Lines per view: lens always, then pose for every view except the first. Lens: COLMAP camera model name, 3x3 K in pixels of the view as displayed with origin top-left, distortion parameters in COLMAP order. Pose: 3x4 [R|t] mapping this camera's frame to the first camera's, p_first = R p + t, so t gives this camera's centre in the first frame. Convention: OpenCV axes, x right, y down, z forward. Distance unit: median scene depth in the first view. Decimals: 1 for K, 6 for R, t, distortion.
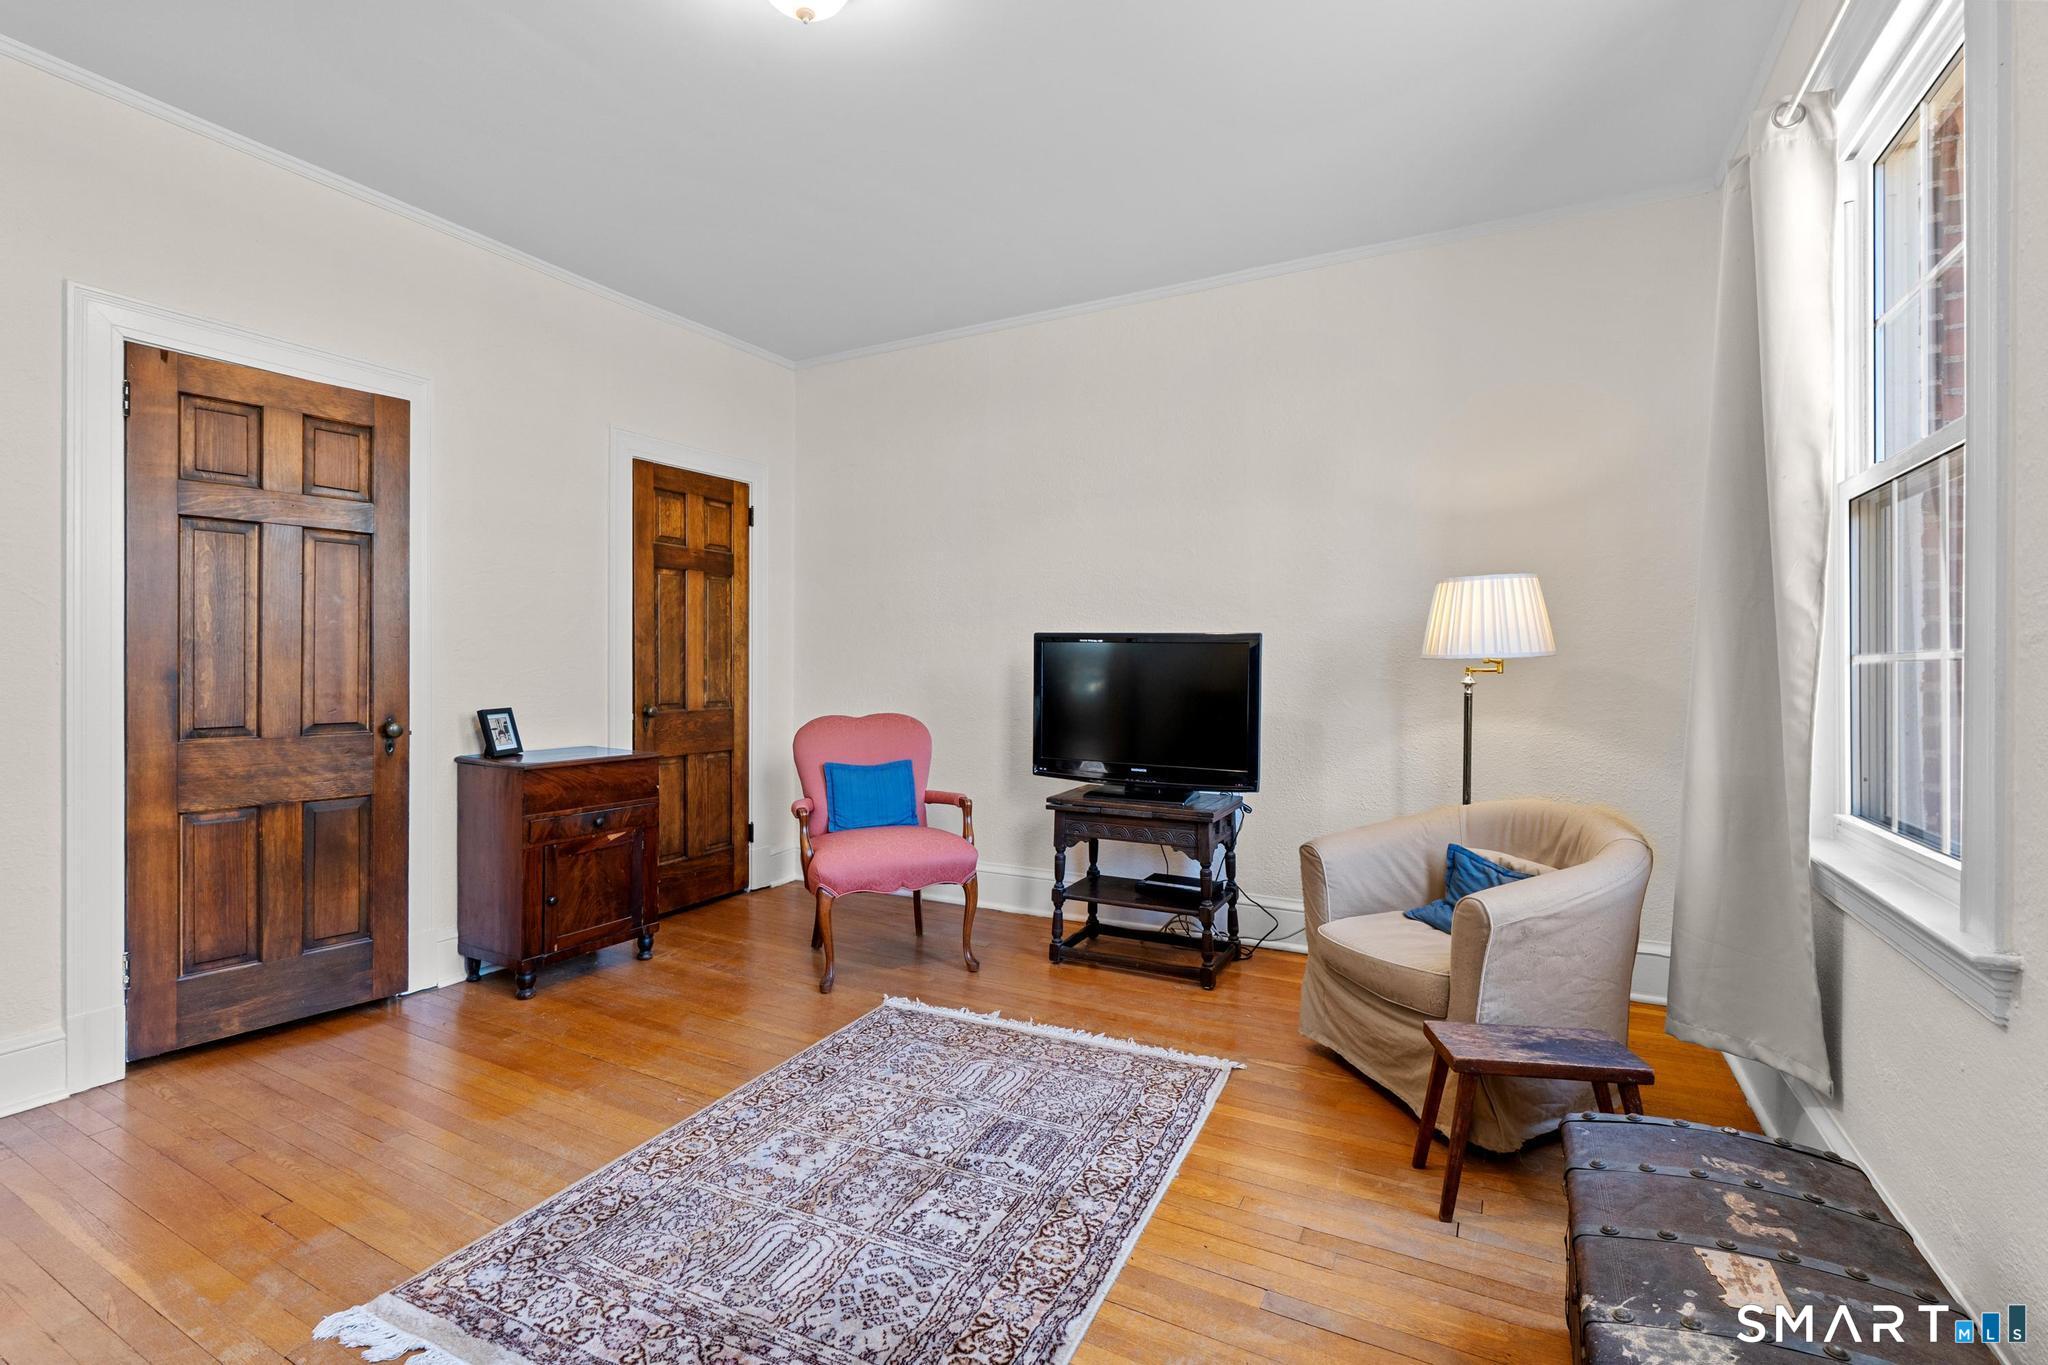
lens RADIAL K [[929.6, 0, 1017.7], [0, 929.6, 669.2], [0, 0, 1]] dist [-0.000795, -0.013020]
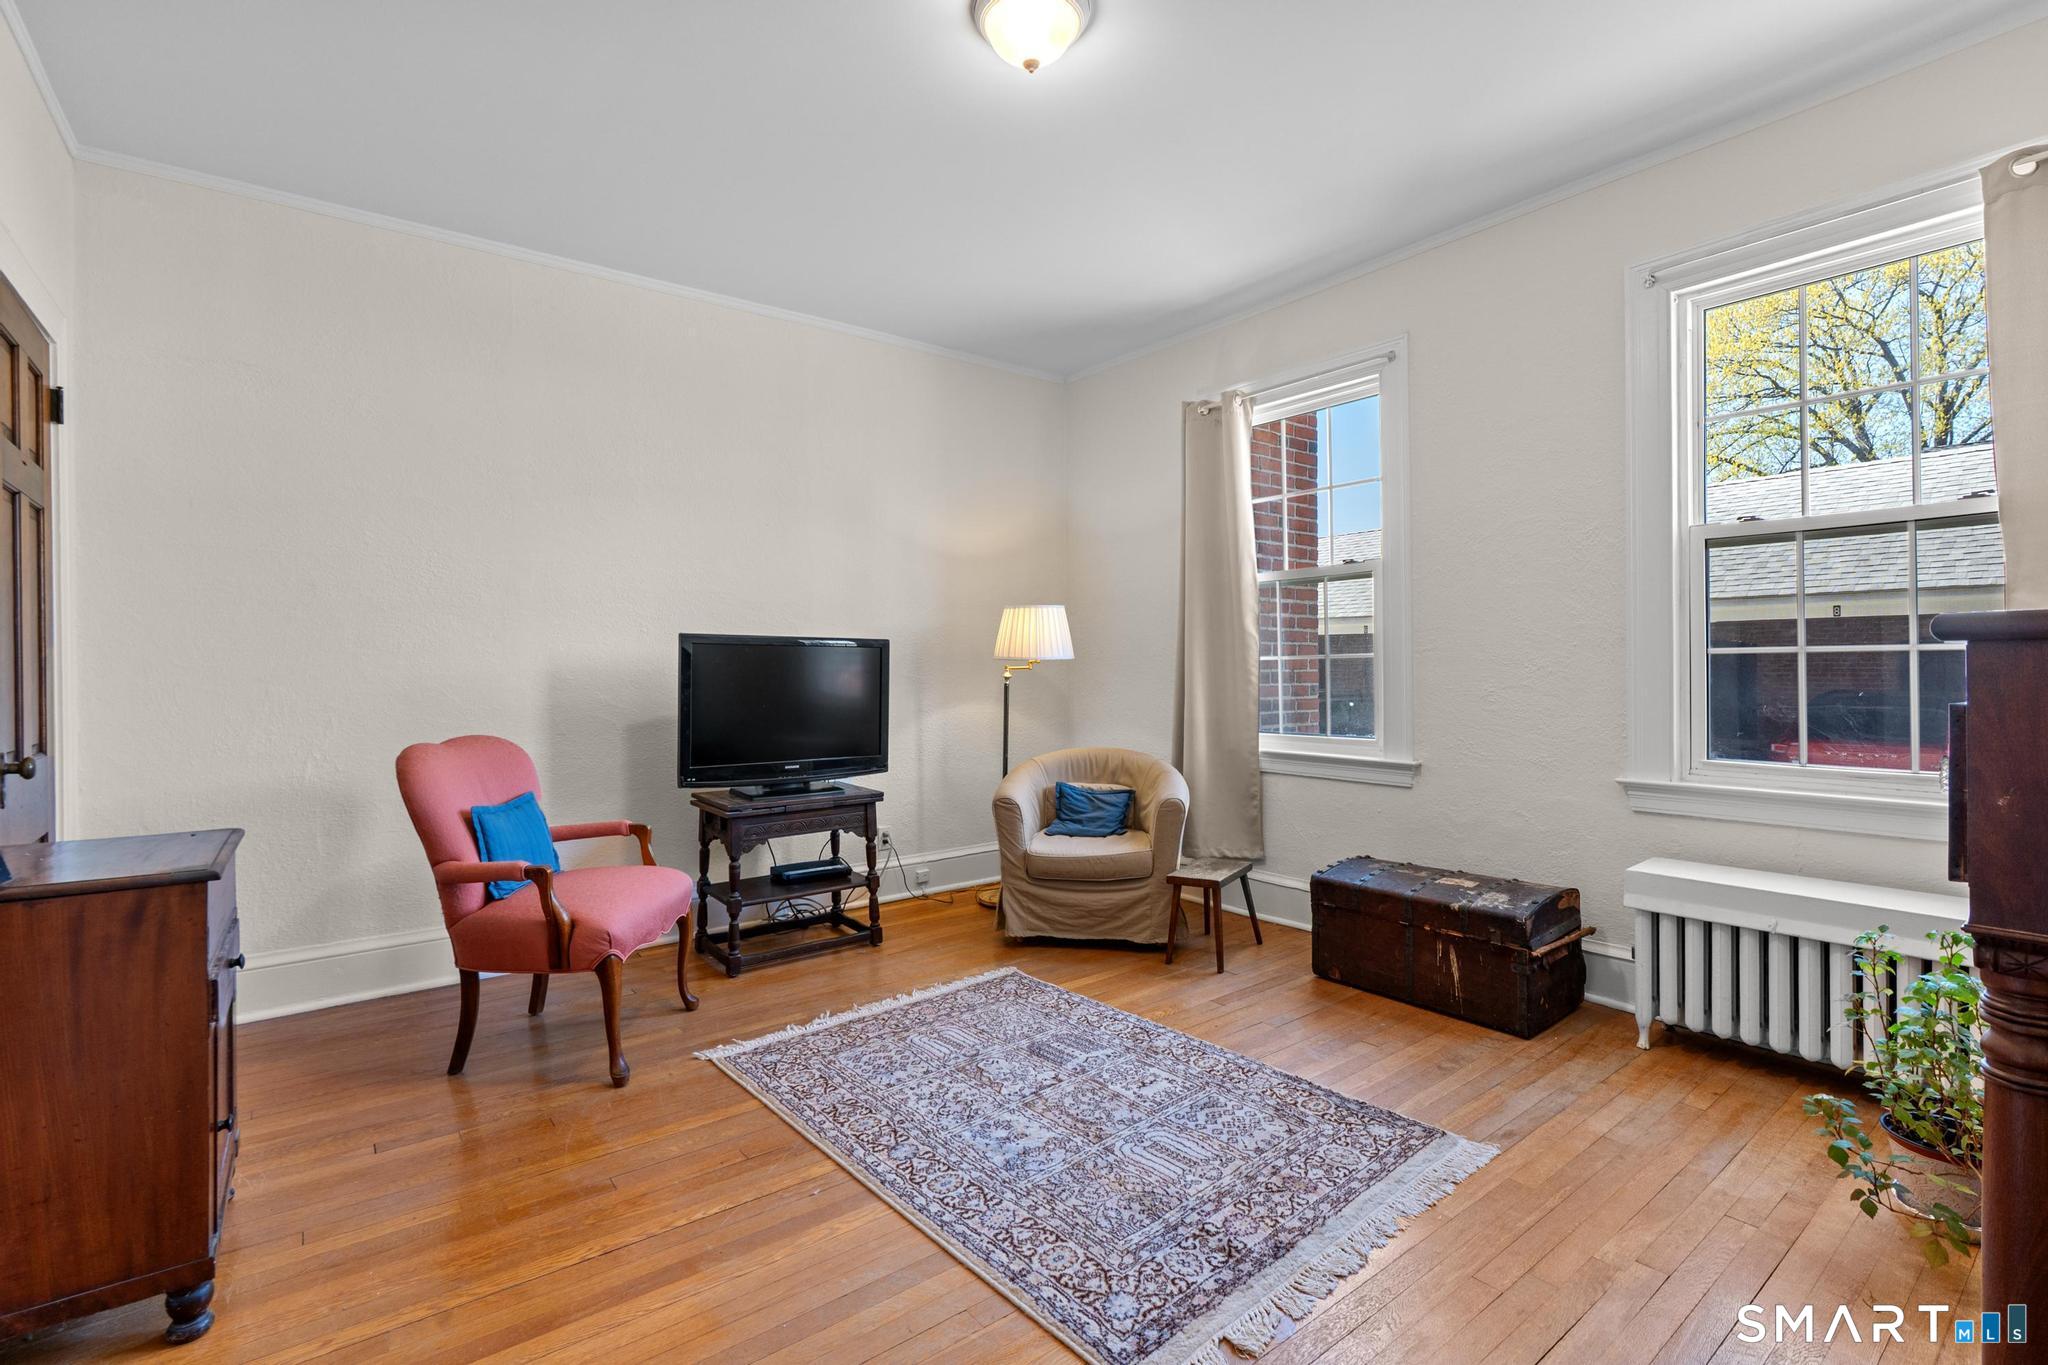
lens RADIAL K [[929.6, 0, 1017.7], [0, 929.6, 669.2], [0, 0, 1]] dist [-0.000795, -0.013020]
pose [[0.399681, -0.012074, 0.916575, -1.008611], [0.010693, 0.999907, 0.008509, -0.010772], [-0.916592, 0.006400, 0.399773, 0.478064]]
